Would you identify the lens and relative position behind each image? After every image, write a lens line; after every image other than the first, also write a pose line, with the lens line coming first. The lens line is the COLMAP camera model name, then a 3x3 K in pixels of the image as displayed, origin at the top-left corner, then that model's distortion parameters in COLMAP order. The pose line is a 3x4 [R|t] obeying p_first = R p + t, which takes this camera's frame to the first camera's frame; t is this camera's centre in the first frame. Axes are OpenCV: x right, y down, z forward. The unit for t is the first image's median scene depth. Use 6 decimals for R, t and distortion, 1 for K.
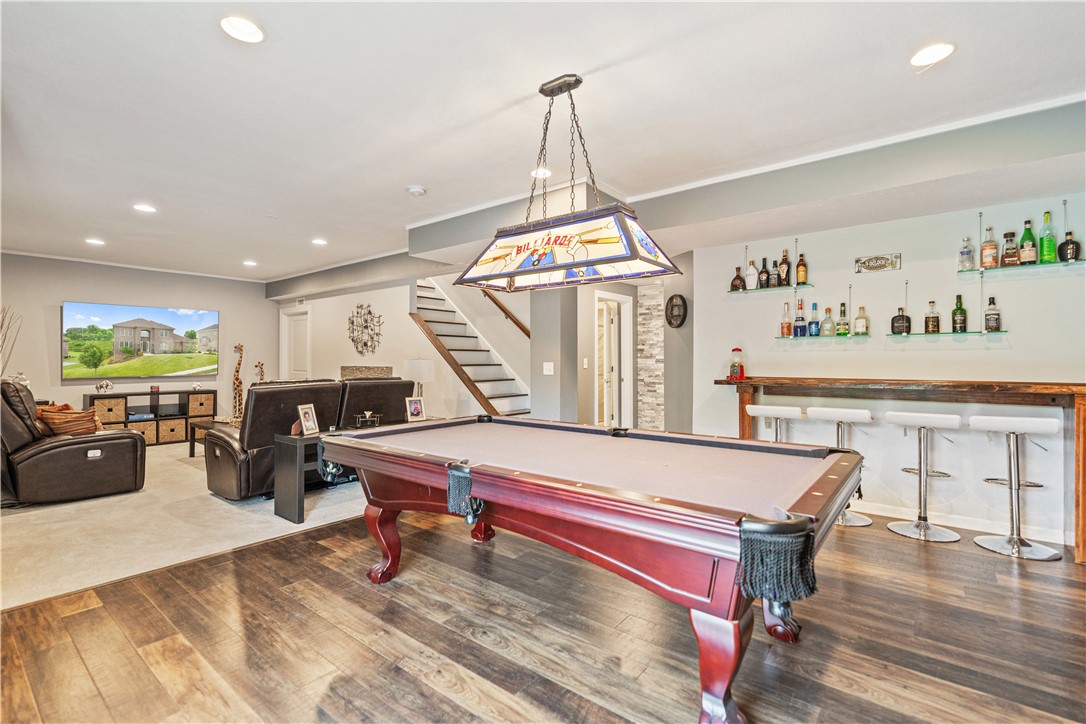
lens RADIAL K [[495.4, 0, 548.7], [0, 495.4, 354.3], [0, 0, 1]] dist [0.000864, 0.000462]
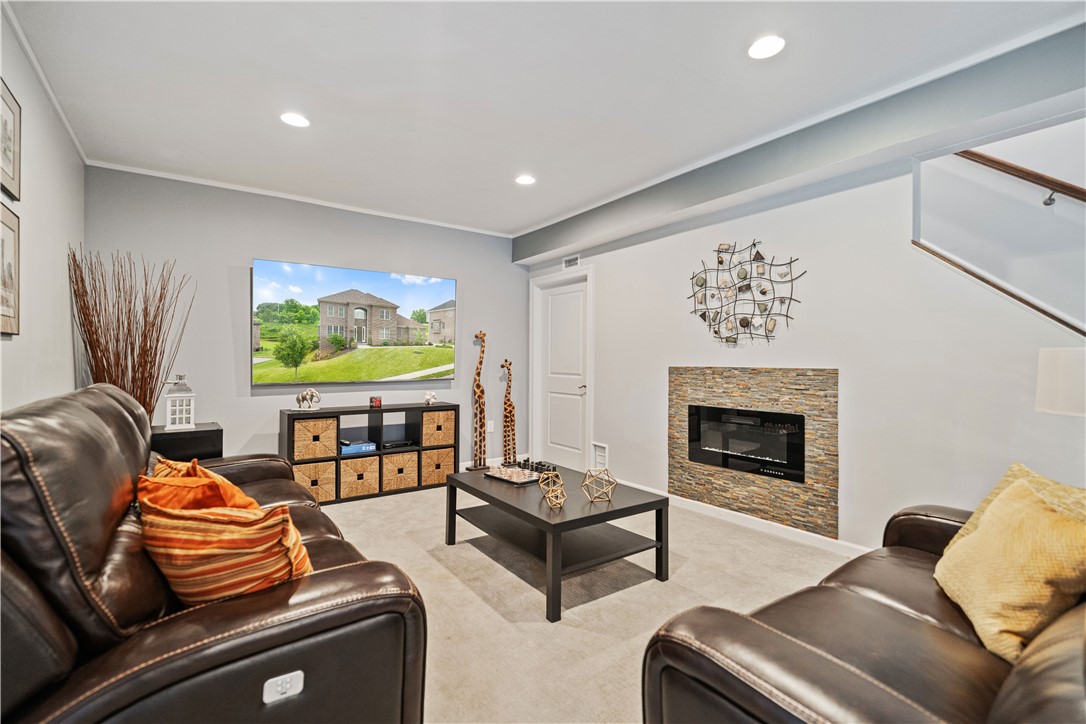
lens RADIAL K [[492.6, 0, 543.0], [0, 492.6, 362.0], [0, 0, 1]] dist [0.001416, -0.000046]
pose [[0.960599, 0.004041, -0.277910, -0.427875], [-0.000458, 0.999916, 0.012956, 0.012163], [0.277939, -0.012318, 0.960520, 0.474108]]
